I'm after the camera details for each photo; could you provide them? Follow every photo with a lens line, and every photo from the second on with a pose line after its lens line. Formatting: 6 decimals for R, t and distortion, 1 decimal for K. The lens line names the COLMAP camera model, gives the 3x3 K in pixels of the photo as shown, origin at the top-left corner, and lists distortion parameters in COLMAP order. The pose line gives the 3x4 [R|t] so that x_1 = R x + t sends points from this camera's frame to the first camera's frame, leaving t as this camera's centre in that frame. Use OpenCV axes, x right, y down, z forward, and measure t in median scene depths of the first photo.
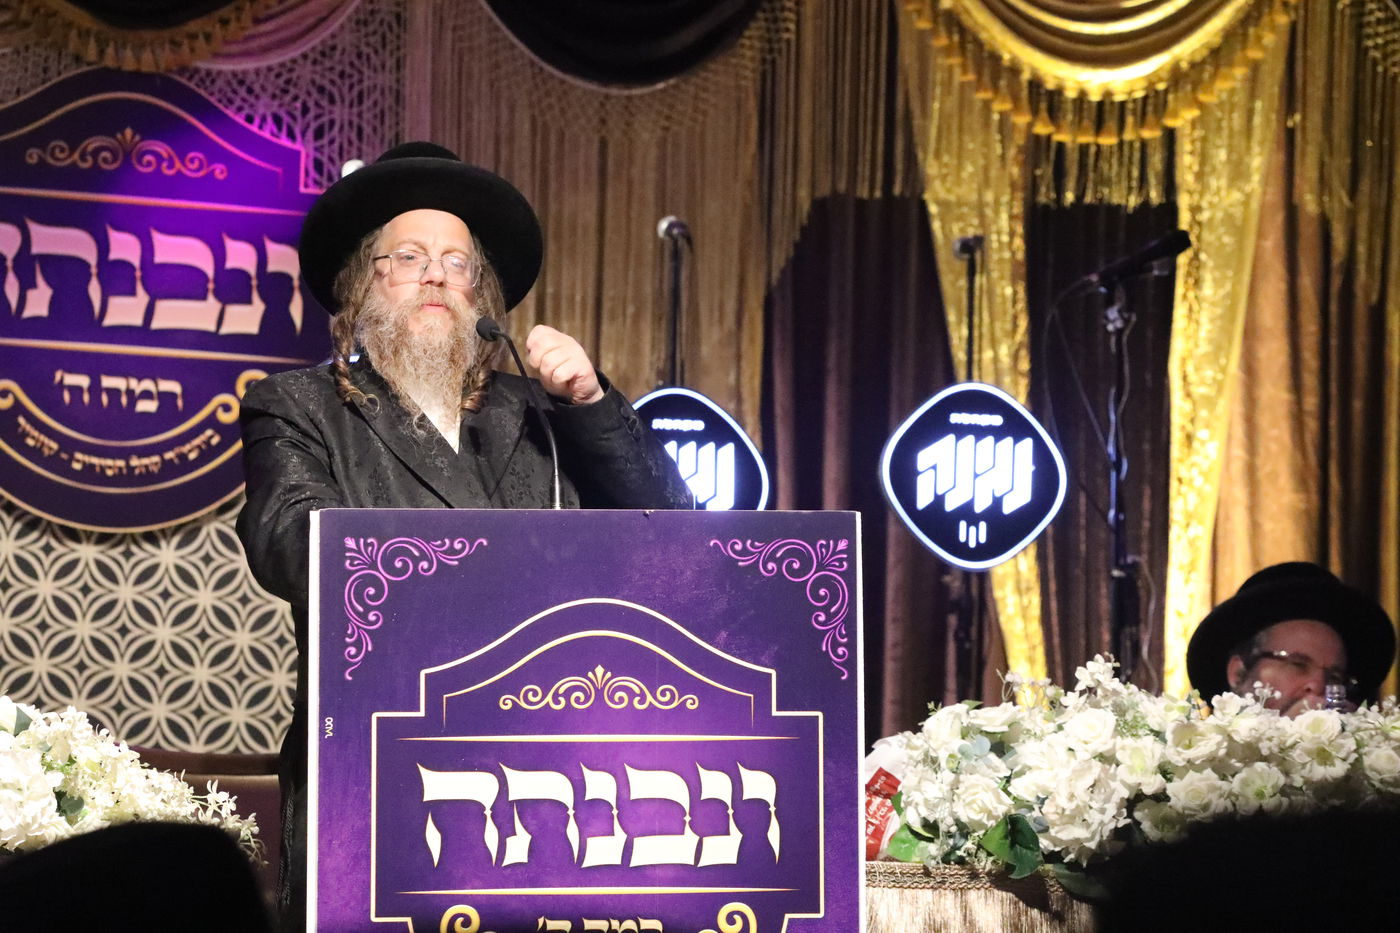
lens RADIAL K [[6133.1, 0, 700.0], [0, 6133.1, 466.5], [0, 0, 1]] dist [0.843086, 11.859941]
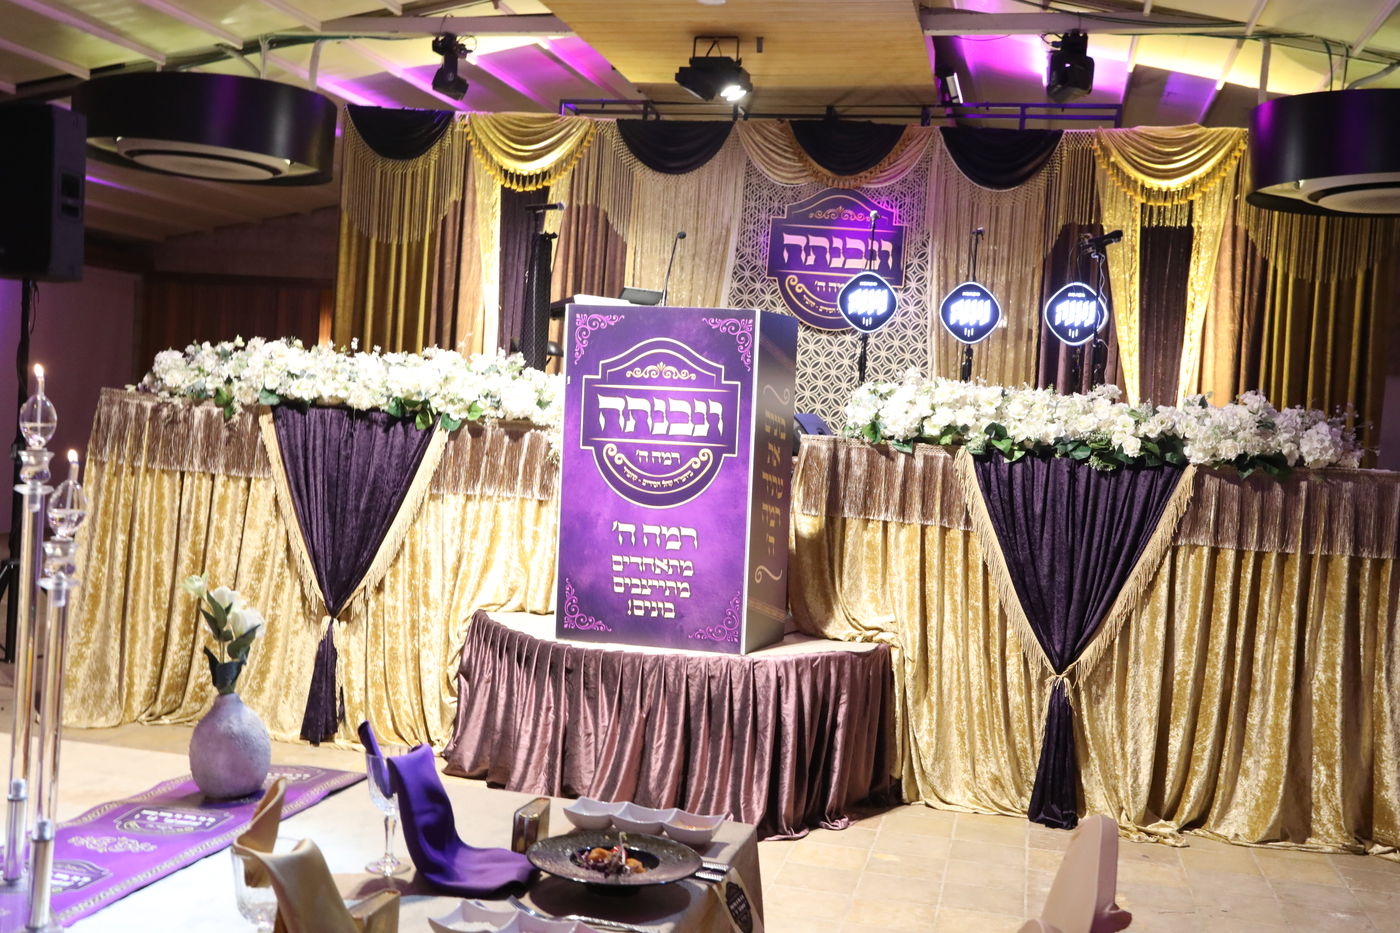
lens RADIAL K [[1510.9, 0, 688.3], [0, 1510.9, 461.4], [0, 0, 1]] dist [0.020935, 0.064907]
pose [[0.905691, 0.051434, -0.420807, 0.175455], [-0.015963, 0.996046, 0.087388, 0.010727], [0.423638, -0.072429, 0.902931, 0.238239]]
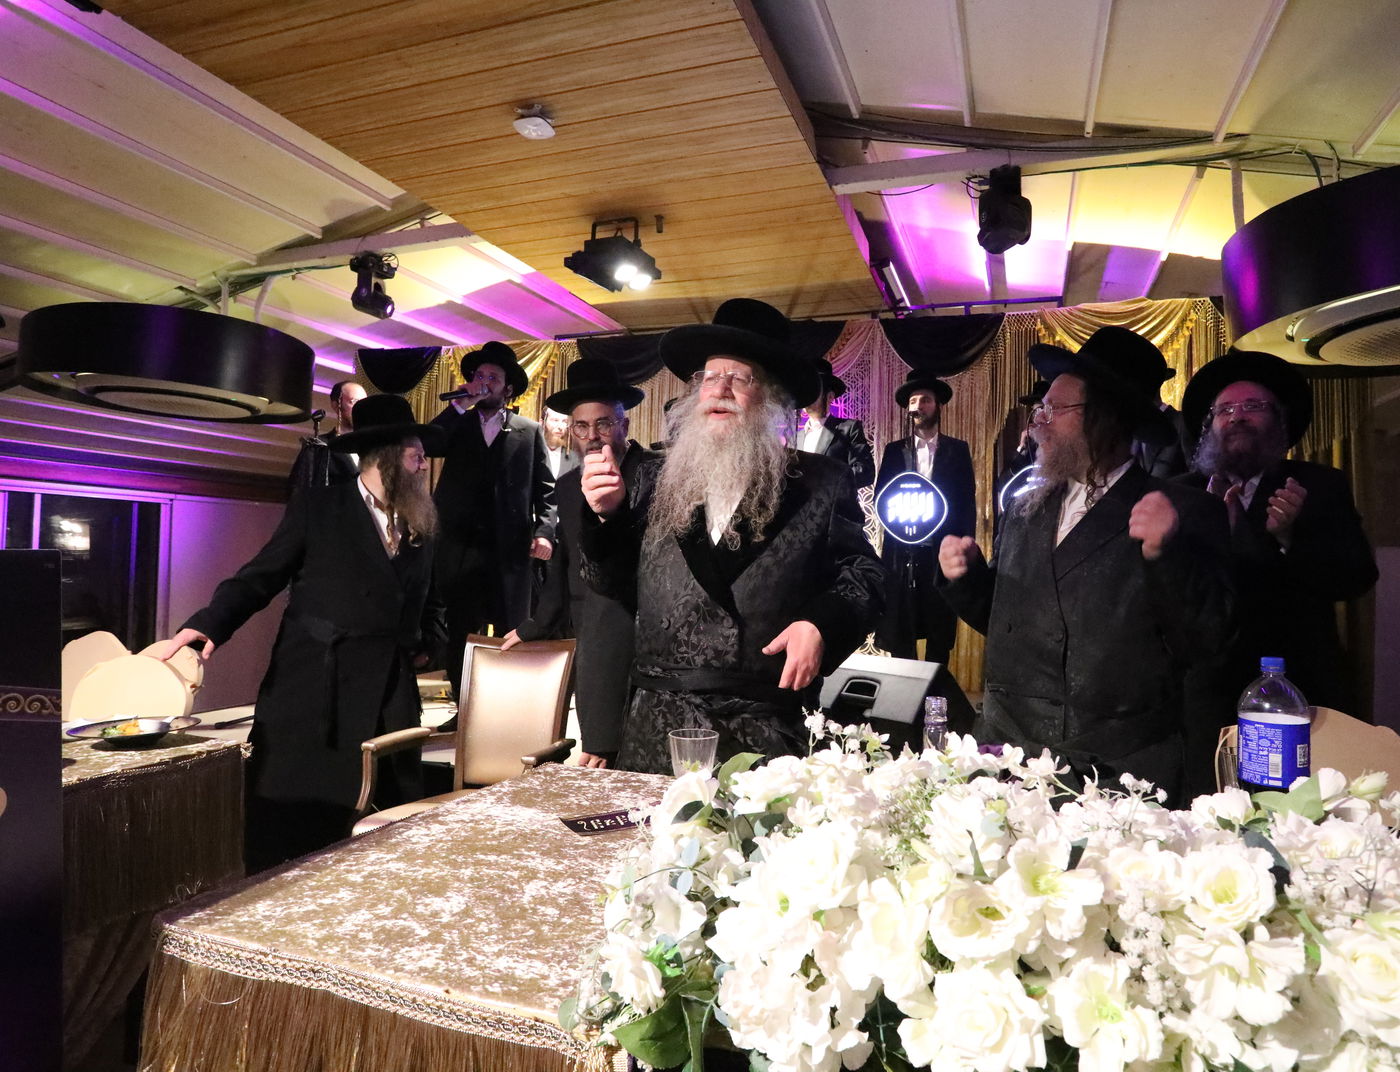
lens RADIAL K [[775.2, 0, 800.3], [0, 775.2, 534.0], [0, 0, 1]] dist [-0.085240, 0.039731]
pose [[0.887085, -0.021234, -0.461117, 0.097756], [0.032702, 0.999322, 0.016893, 0.005943], [0.460446, -0.030065, 0.887178, 0.641805]]
